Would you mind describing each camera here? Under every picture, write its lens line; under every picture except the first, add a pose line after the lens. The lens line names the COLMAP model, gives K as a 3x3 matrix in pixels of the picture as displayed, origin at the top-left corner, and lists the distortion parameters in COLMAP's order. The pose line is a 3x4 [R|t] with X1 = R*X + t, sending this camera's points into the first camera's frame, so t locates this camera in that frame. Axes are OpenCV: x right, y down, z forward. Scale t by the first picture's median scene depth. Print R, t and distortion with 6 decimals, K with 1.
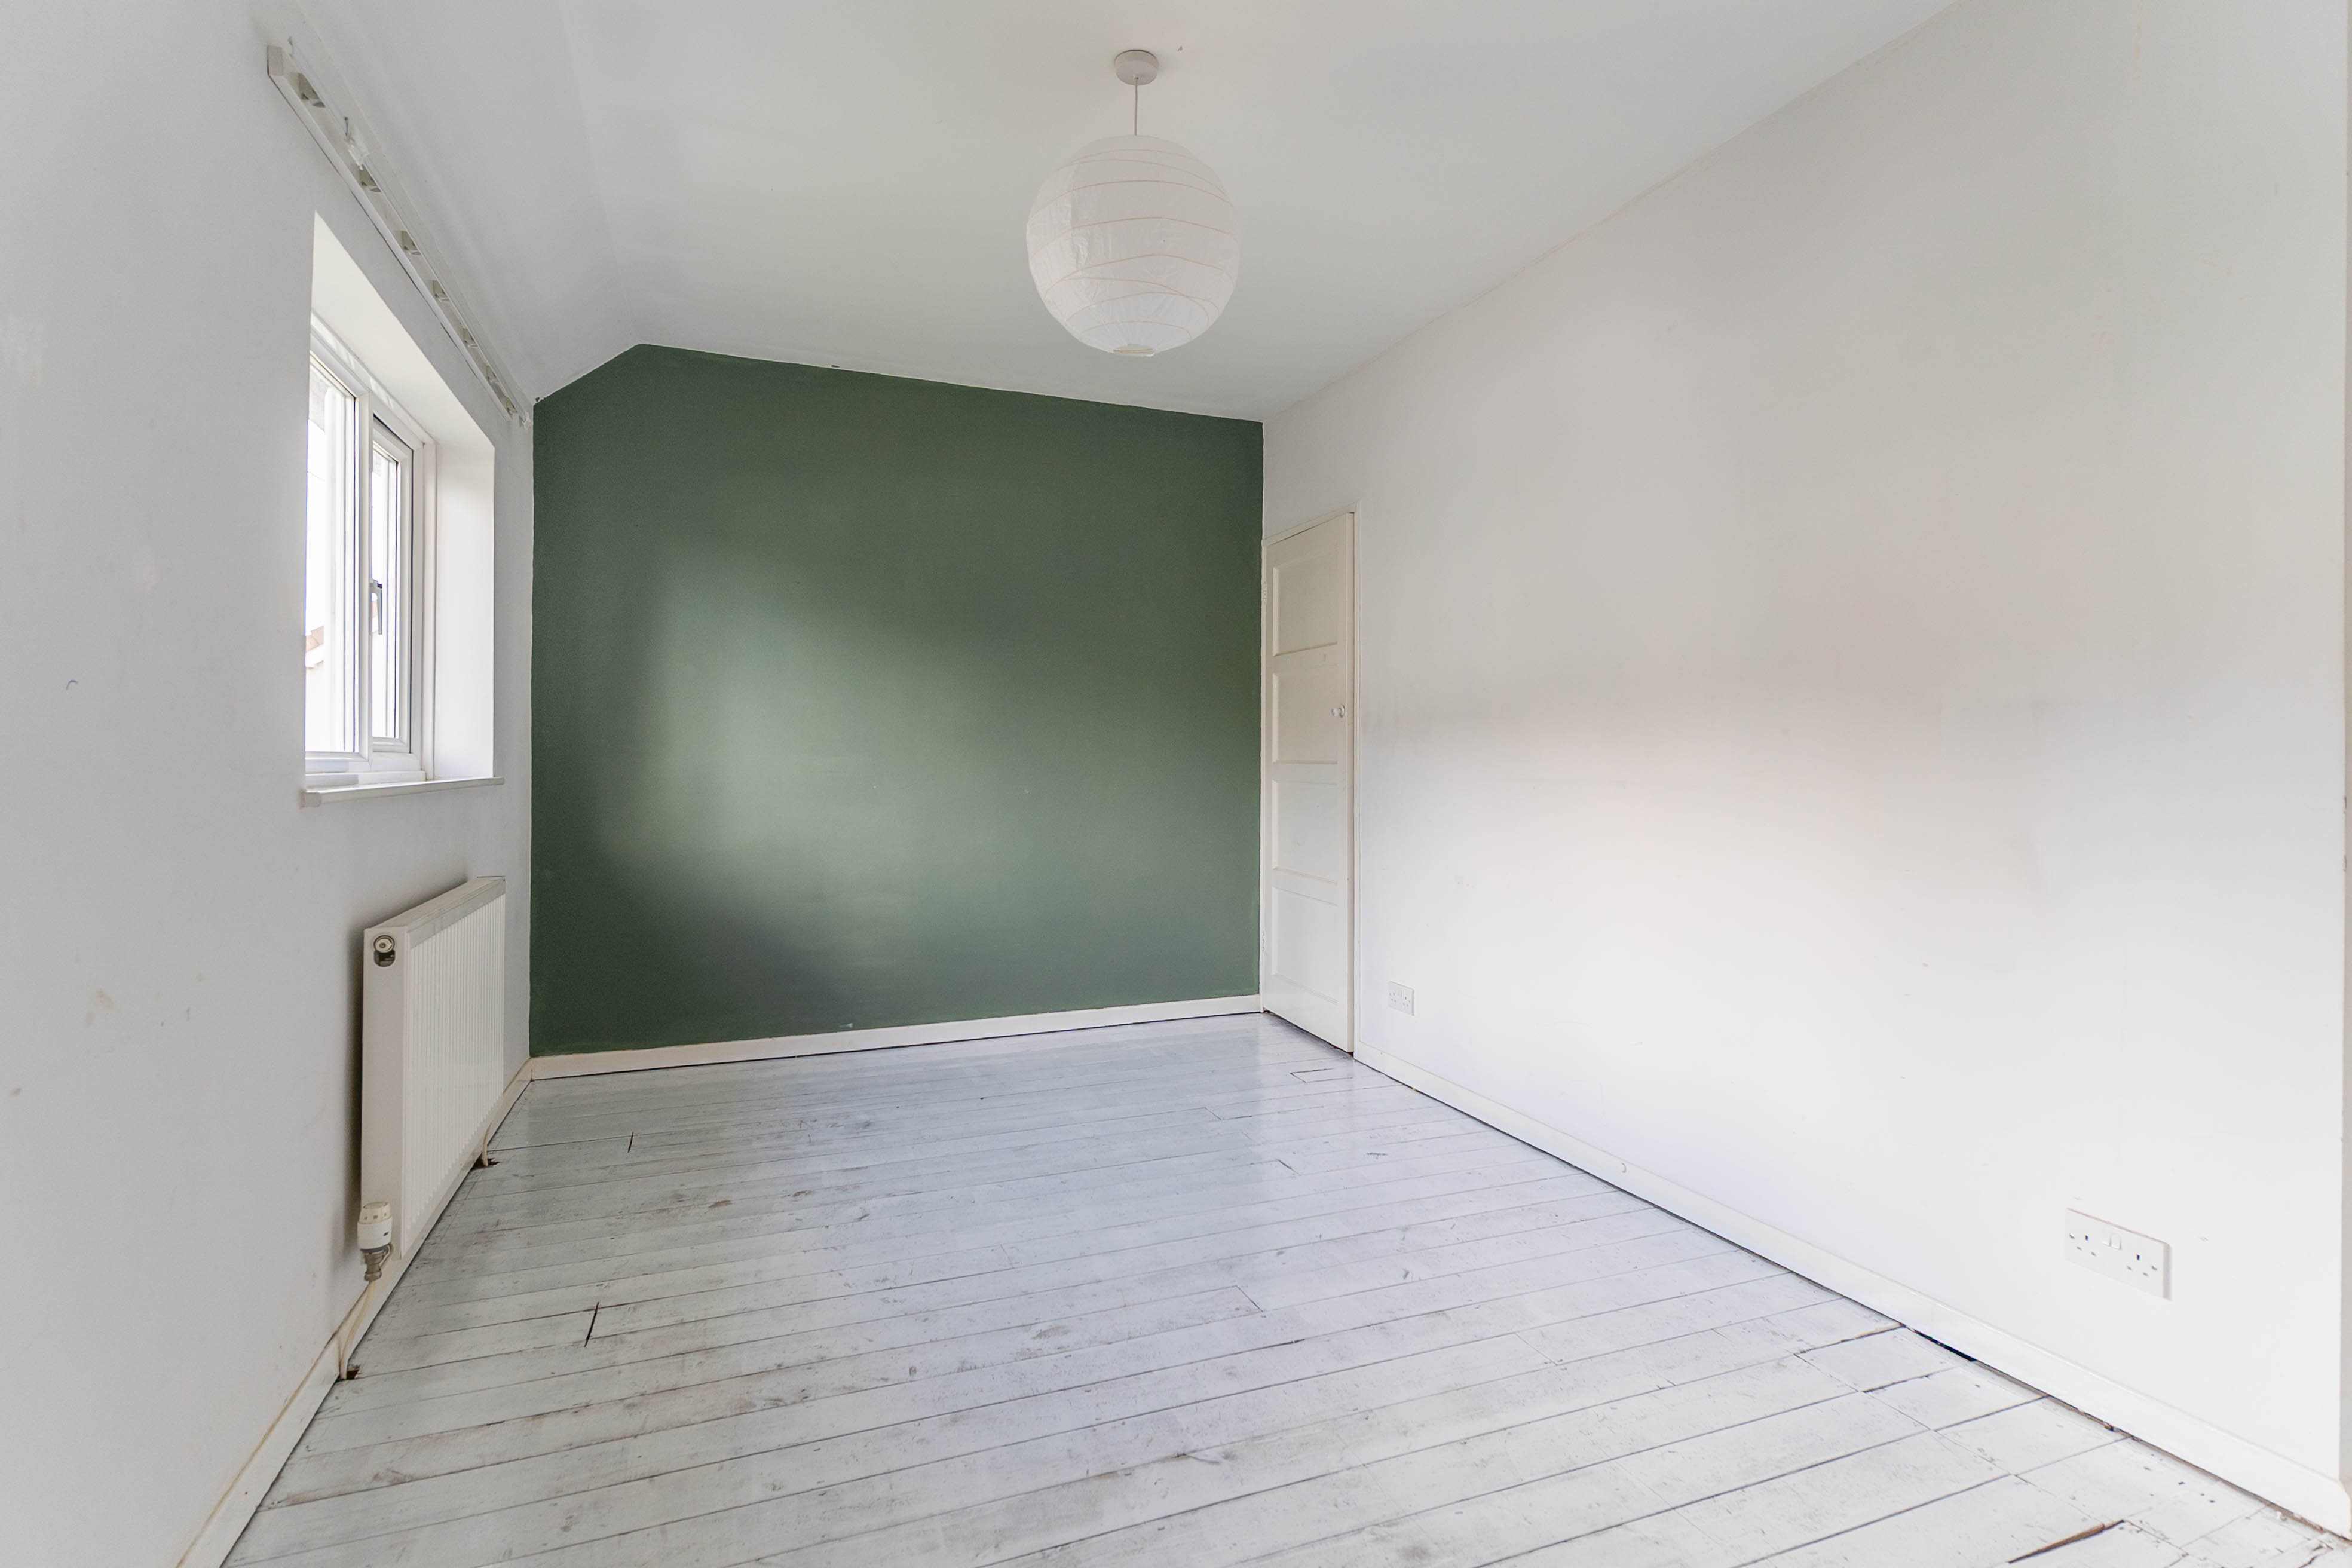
lens RADIAL K [[1149.0, 0, 1182.6], [0, 1149.0, 752.7], [0, 0, 1]] dist [-0.002952, -0.000584]
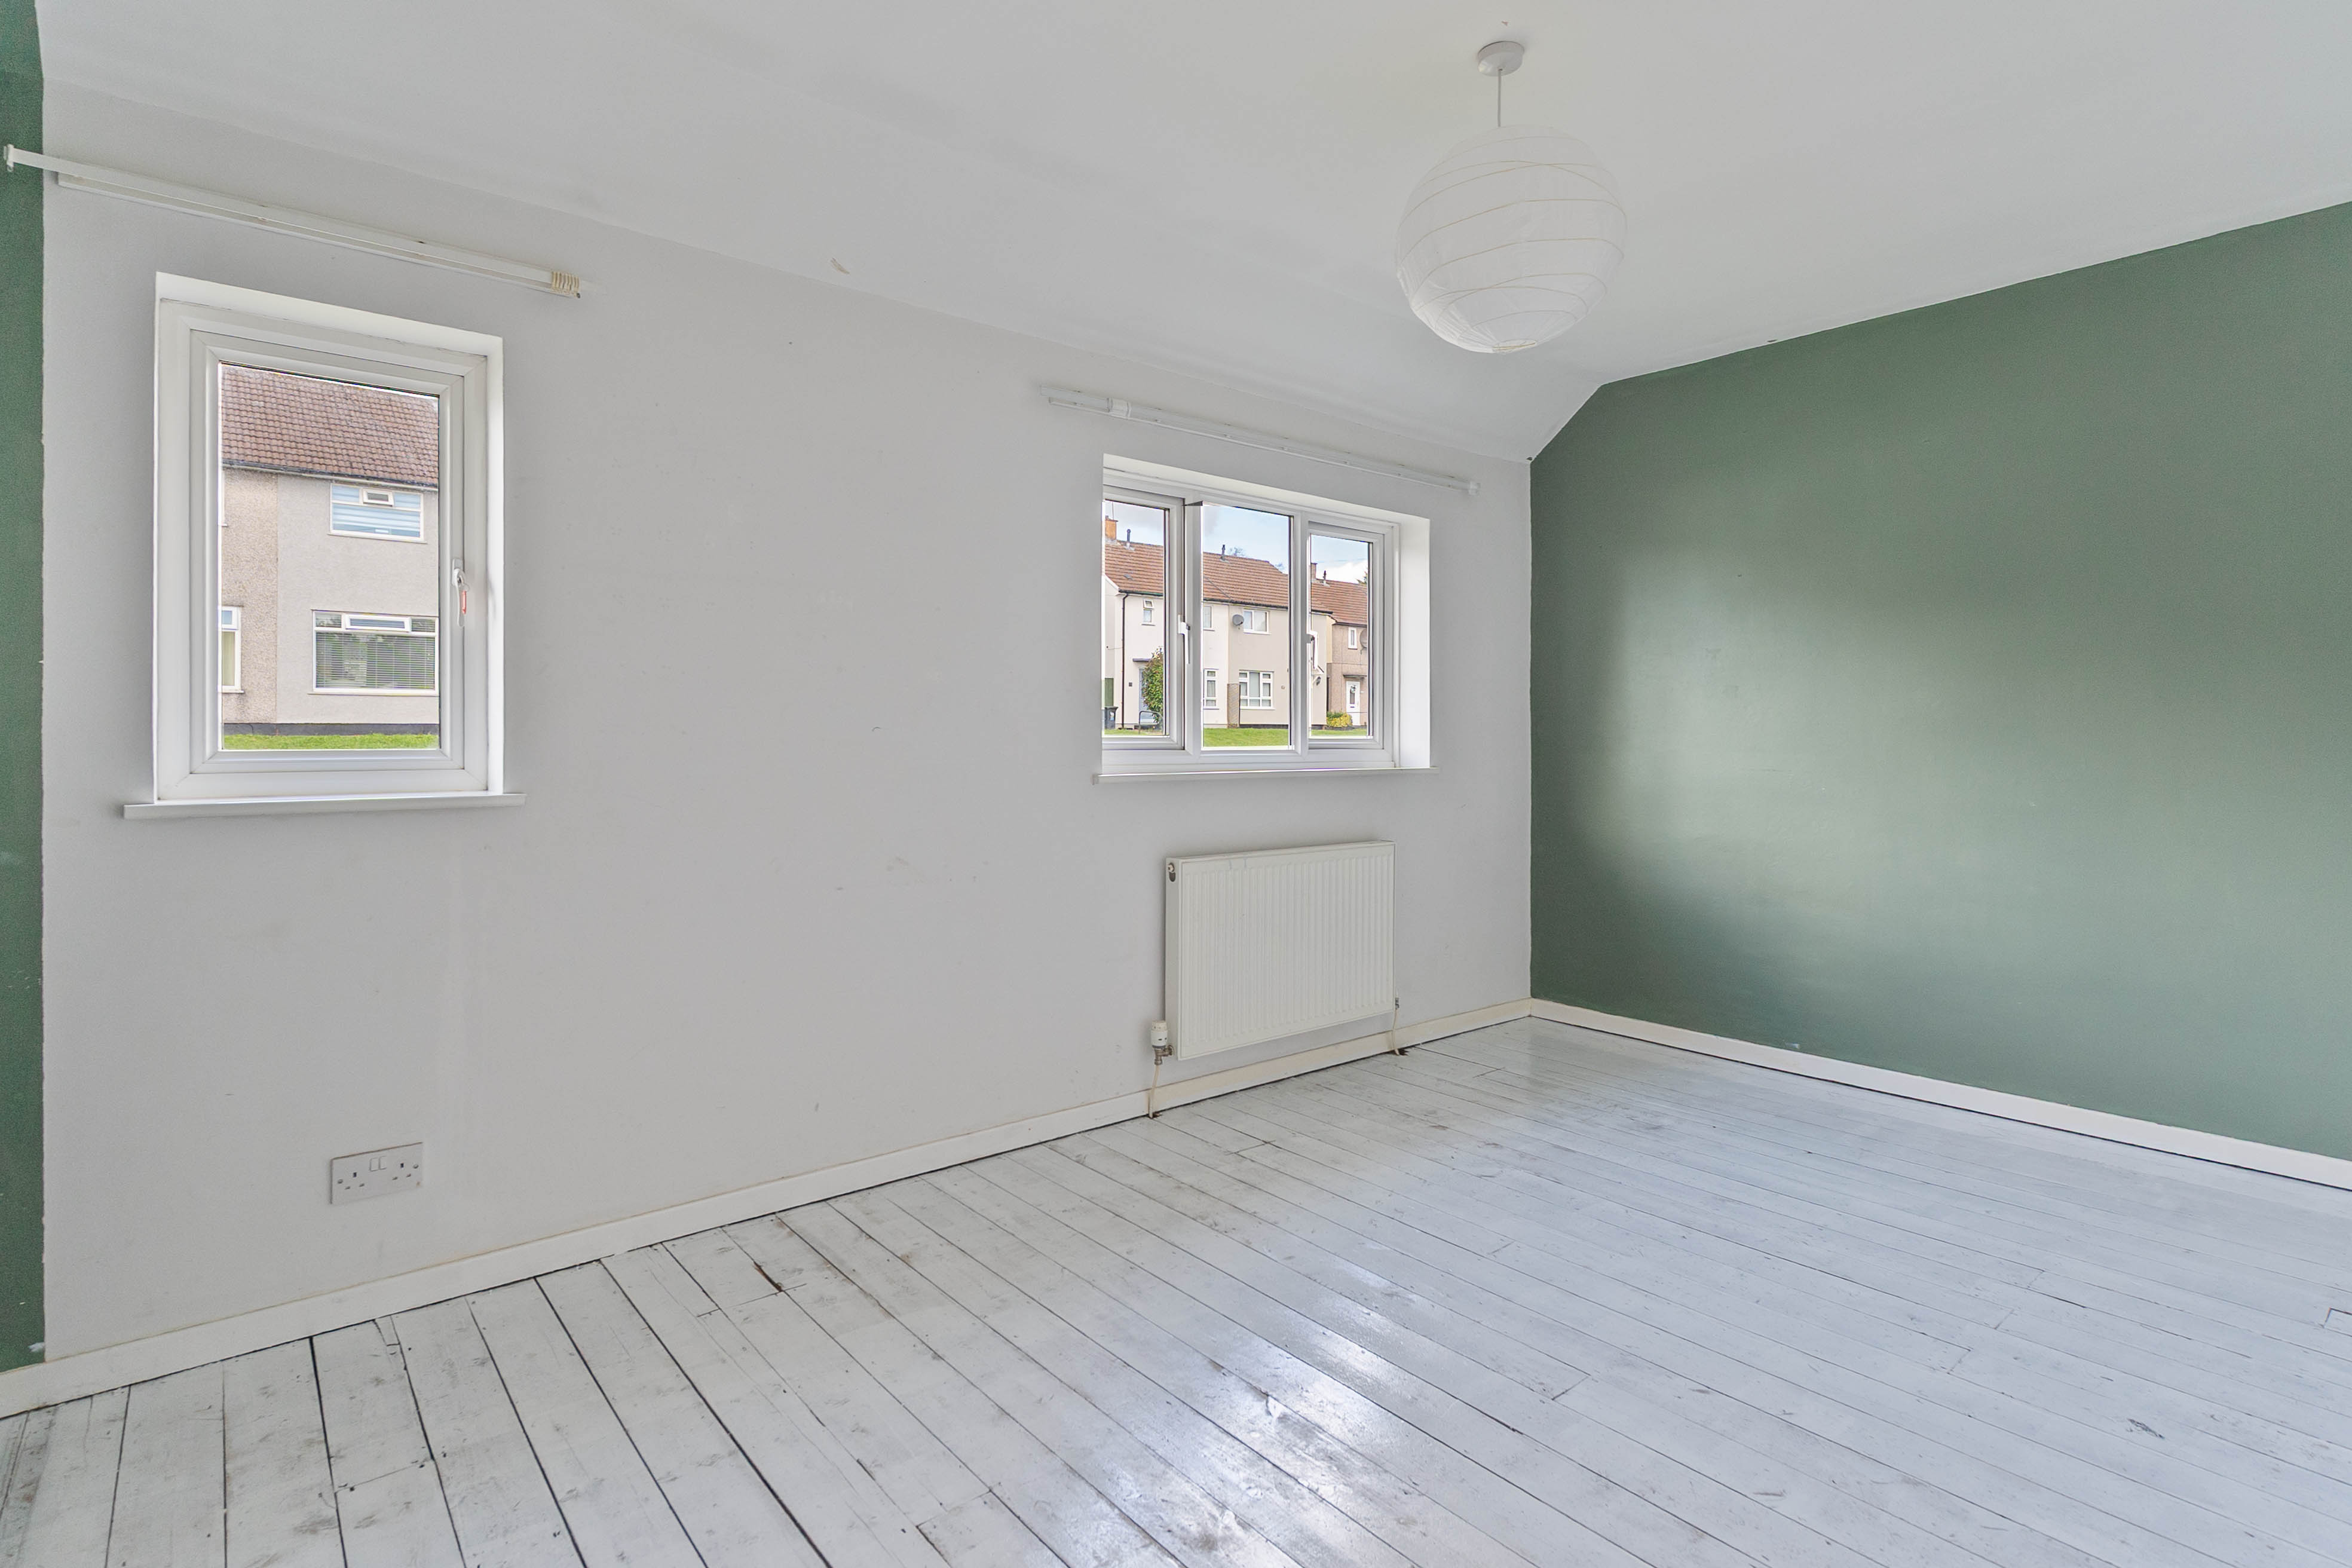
lens RADIAL K [[1154.3, 0, 1176.6], [0, 1154.3, 733.3], [0, 0, 1]] dist [0.002657, 0.000444]
pose [[0.307732, -0.000341, -0.951473, 0.680747], [0.000770, 1.000000, -0.000110, -0.021526], [0.951473, -0.000699, 0.307732, 0.370883]]
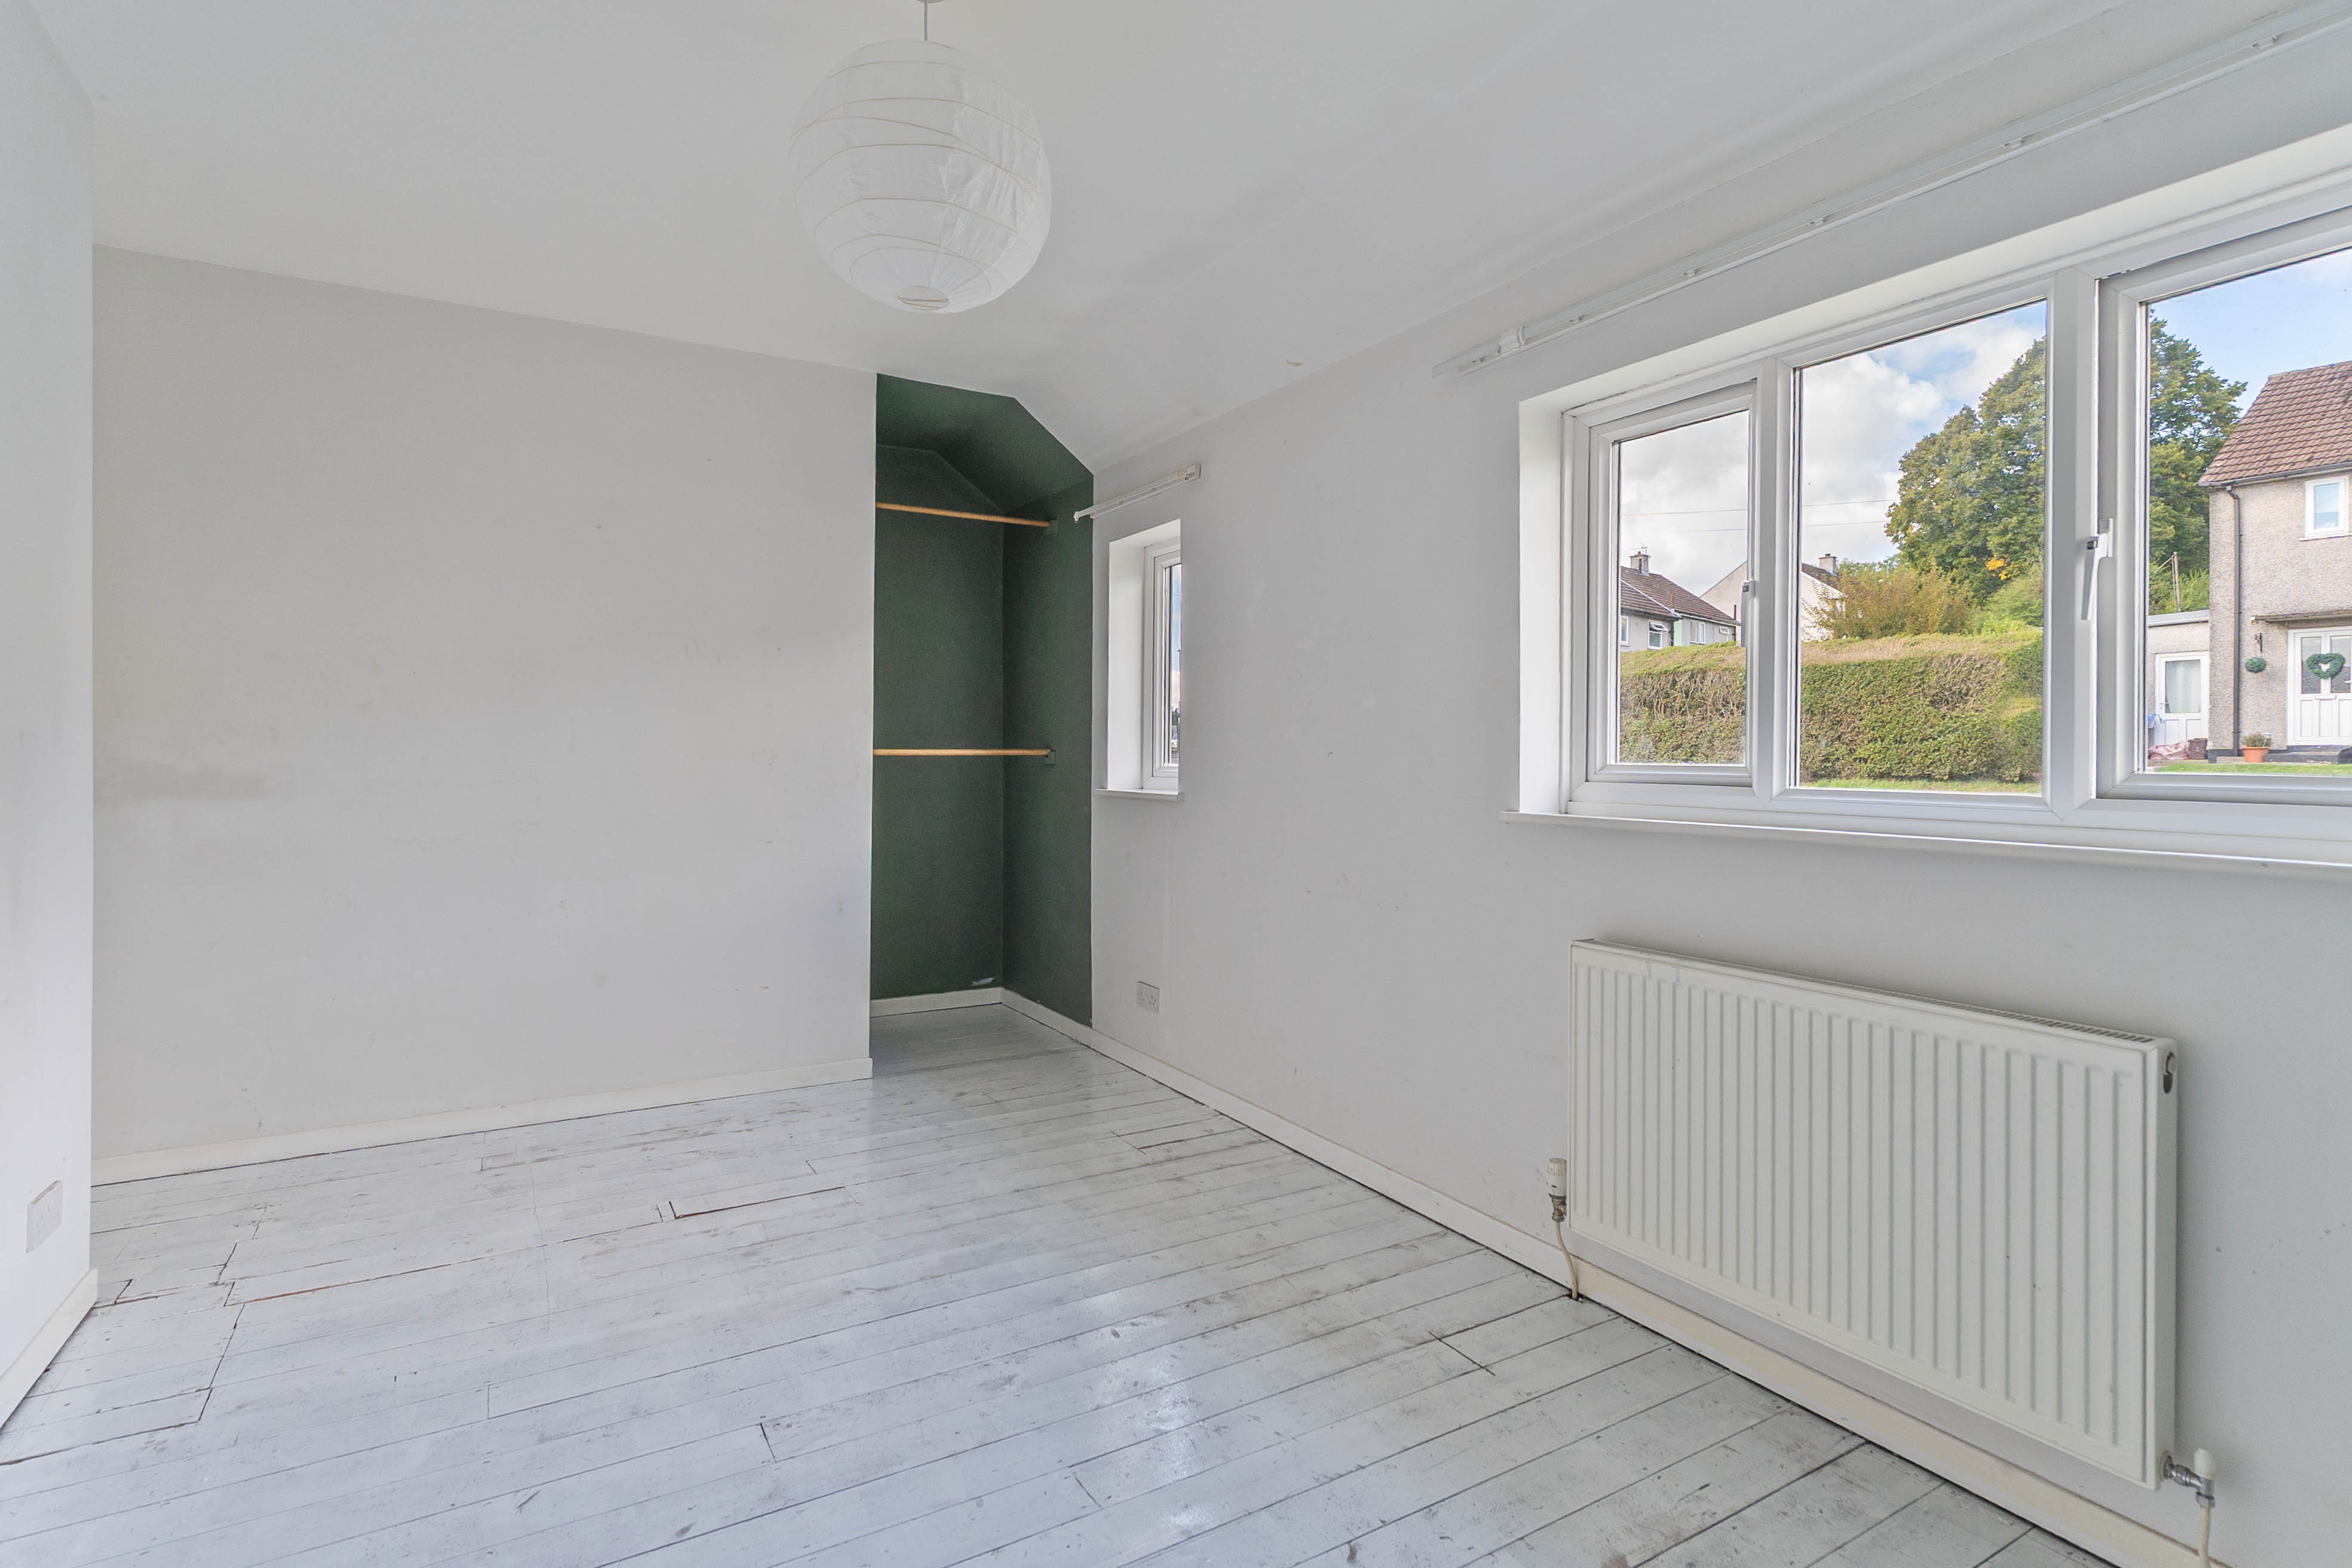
lens RADIAL K [[1149.0, 0, 1182.6], [0, 1149.0, 752.7], [0, 0, 1]] dist [-0.002952, -0.000584]
pose [[-0.987293, -0.007652, -0.158728, -0.086739], [-0.006938, 0.999963, -0.005053, -0.020207], [0.158761, -0.003888, -0.987309, 1.578883]]
